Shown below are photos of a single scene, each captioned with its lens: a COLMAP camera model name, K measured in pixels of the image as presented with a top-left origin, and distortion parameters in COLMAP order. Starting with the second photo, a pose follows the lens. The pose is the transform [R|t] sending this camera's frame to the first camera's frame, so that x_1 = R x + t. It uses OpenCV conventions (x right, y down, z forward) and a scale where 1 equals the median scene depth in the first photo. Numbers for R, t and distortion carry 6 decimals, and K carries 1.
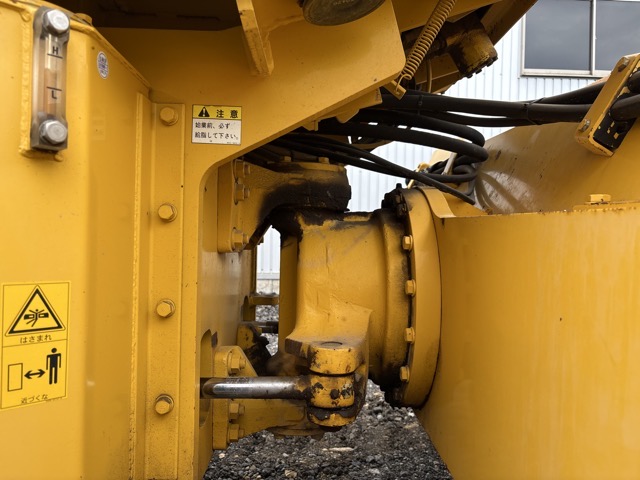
lens RADIAL K [[479.4, 0, 305.1], [0, 479.4, 232.7], [0, 0, 1]] dist [0.035329, -0.040548]
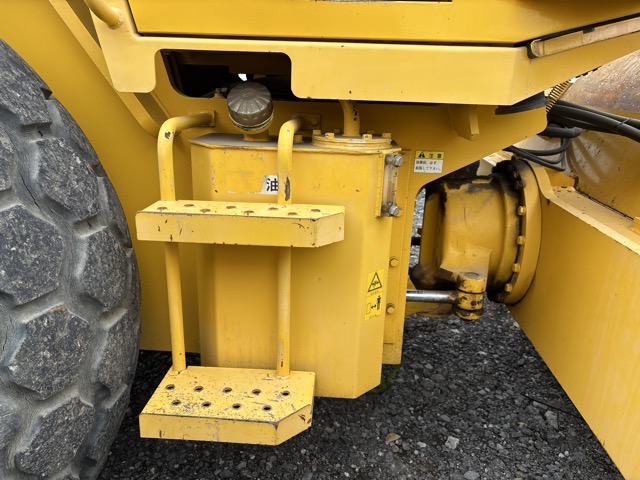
lens RADIAL K [[479.4, 0, 319.5], [0, 479.4, 240.5], [0, 0, 1]] dist [0.035329, -0.040548]
pose [[0.997719, 0.032274, -0.059282, -0.361413], [-0.012699, 0.952349, 0.304746, -0.372170], [0.066292, -0.303299, 0.950587, -0.585205]]
